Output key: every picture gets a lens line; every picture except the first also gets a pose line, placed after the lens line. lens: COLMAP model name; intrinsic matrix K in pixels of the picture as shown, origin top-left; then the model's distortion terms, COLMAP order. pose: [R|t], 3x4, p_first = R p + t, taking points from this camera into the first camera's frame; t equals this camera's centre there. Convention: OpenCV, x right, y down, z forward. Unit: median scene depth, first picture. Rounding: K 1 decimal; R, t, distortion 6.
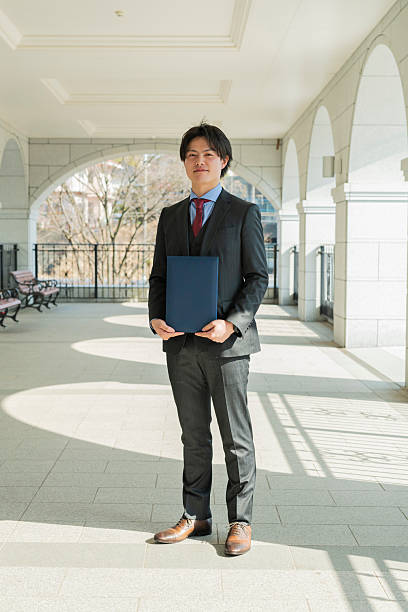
lens RADIAL K [[912.1, 0, 191.6], [0, 912.1, 295.4], [0, 0, 1]] dist [0.026719, 0.063688]
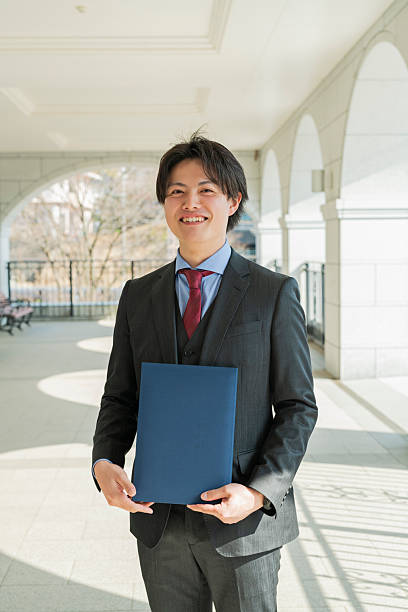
lens RADIAL K [[846.5, 0, 203.6], [0, 846.5, 310.8], [0, 0, 1]] dist [0.002741, 0.016106]
pose [[0.999030, -0.018921, 0.039758, -0.000361], [0.018172, 0.999652, 0.019123, -0.020465], [-0.040106, -0.018382, 0.999026, 0.108392]]
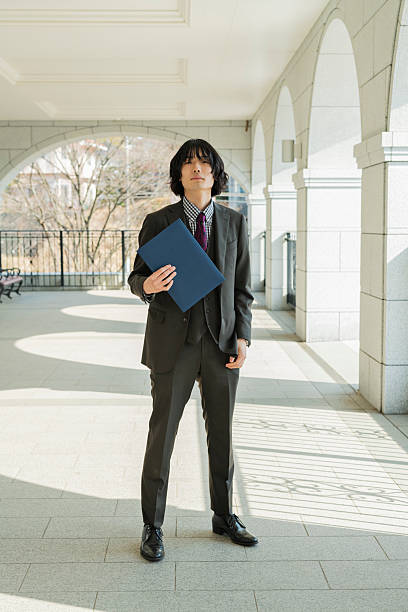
lens RADIAL K [[893.2, 0, 206.8], [0, 893.2, 319.2], [0, 0, 1]] dist [0.022194, -0.018373]
pose [[0.999586, -0.010982, 0.026611, 0.027182], [0.009618, 0.998661, 0.050825, -0.010091], [-0.027133, -0.050548, 0.998353, 0.047085]]
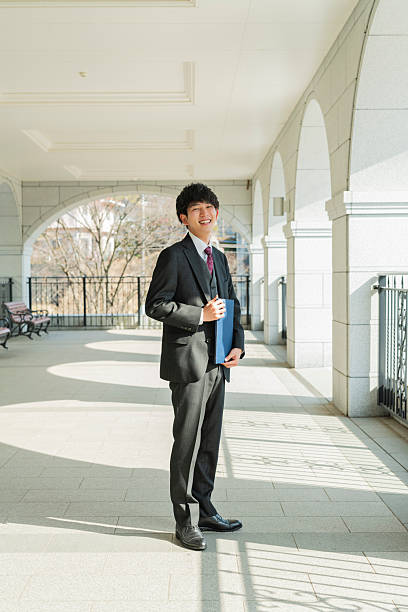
lens RADIAL K [[847.8, 0, 204.0], [0, 847.8, 306.0], [0, 0, 1]] dist [0.015088, 0.009335]
pose [[0.999877, -0.011518, 0.010623, 0.032138], [0.011719, 0.999749, -0.019096, -0.000006], [-0.010400, 0.019218, 0.999761, -0.025449]]
